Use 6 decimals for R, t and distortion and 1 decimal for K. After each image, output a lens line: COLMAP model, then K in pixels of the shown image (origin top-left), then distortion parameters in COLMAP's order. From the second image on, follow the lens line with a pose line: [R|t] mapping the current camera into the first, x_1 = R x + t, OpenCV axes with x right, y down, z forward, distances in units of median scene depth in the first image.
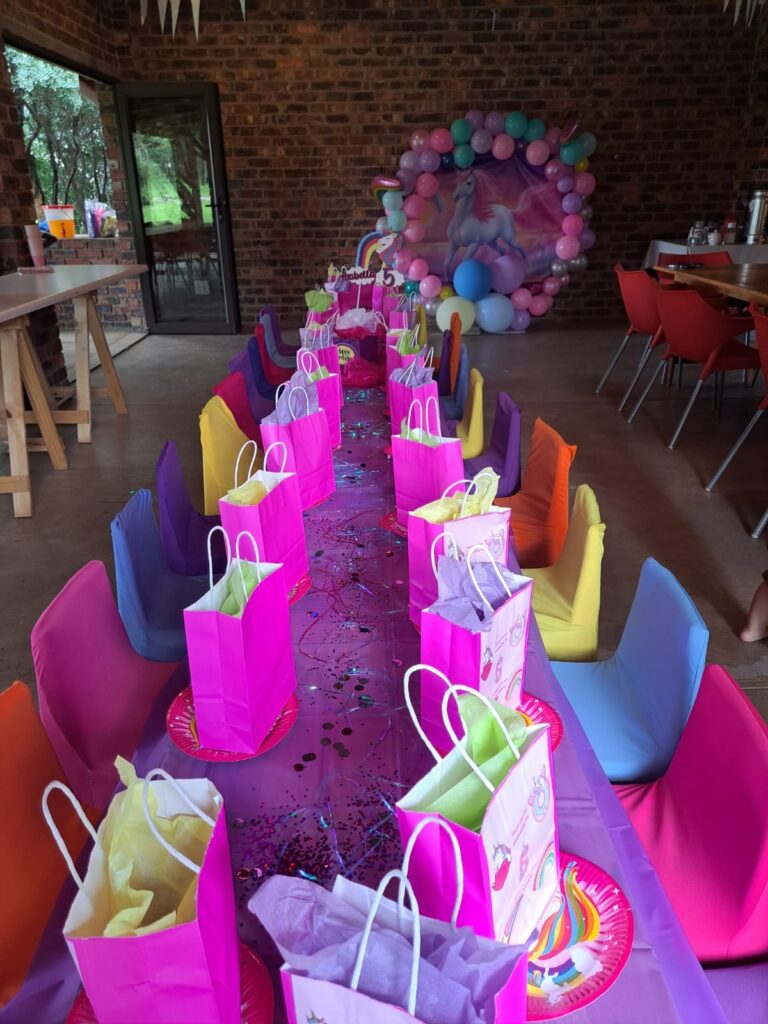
lens RADIAL K [[761.8, 0, 384.0], [0, 761.8, 512.0], [0, 0, 1]] dist [0.035487, -0.006464]
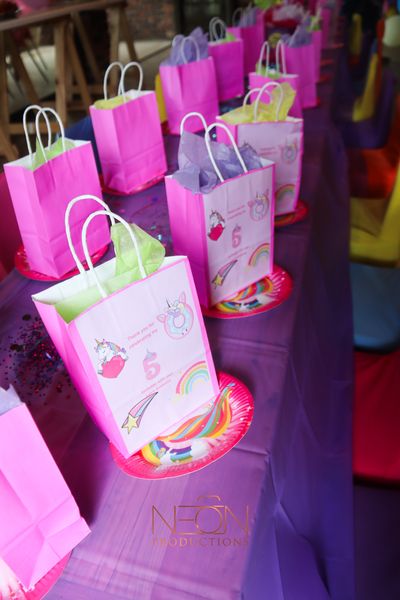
lens RADIAL K [[493.7, 0, 200.0], [0, 493.7, 300.0], [0, 0, 1]] dist [-0.108129, -0.000395]
pose [[0.946152, 0.144106, -0.289878, 0.097628], [-0.074569, 0.968393, 0.238022, 0.035841], [0.315016, -0.203590, 0.926993, 0.071048]]
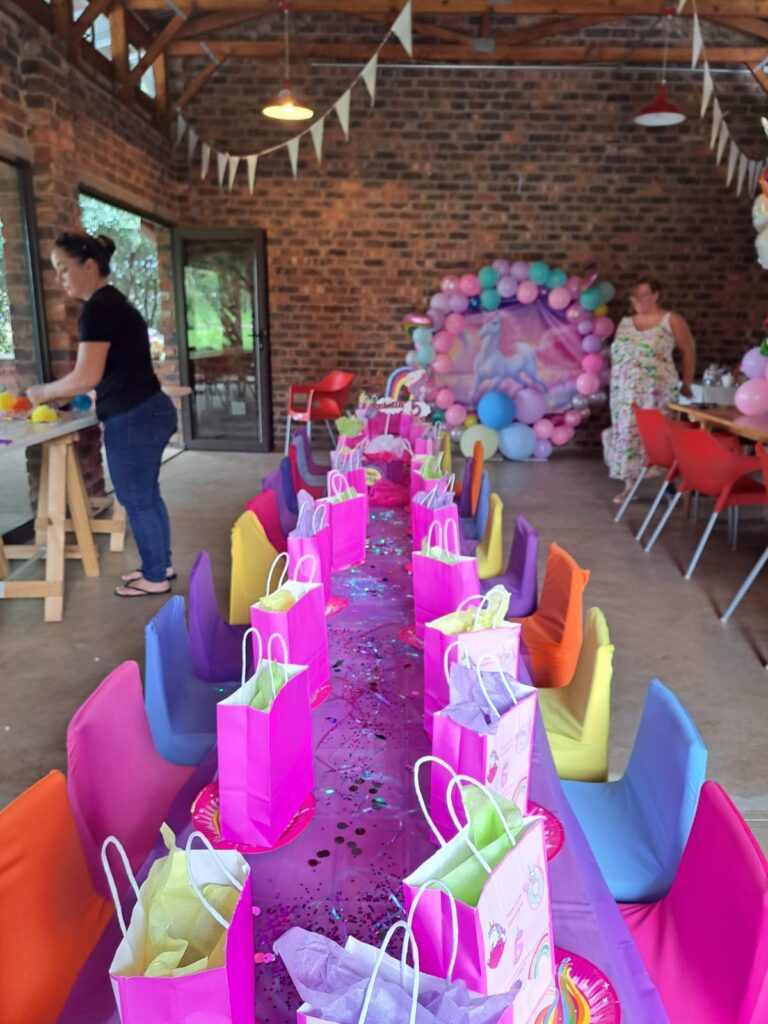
lens RADIAL K [[764.5, 0, 396.5], [0, 764.5, 522.9], [0, 0, 1]] dist [0.046716, -0.005561]
pose [[0.999225, 0.036397, -0.014998, 0.000771], [-0.038147, 0.989333, -0.140591, 0.004682], [0.009721, 0.141054, 0.989954, -0.037348]]
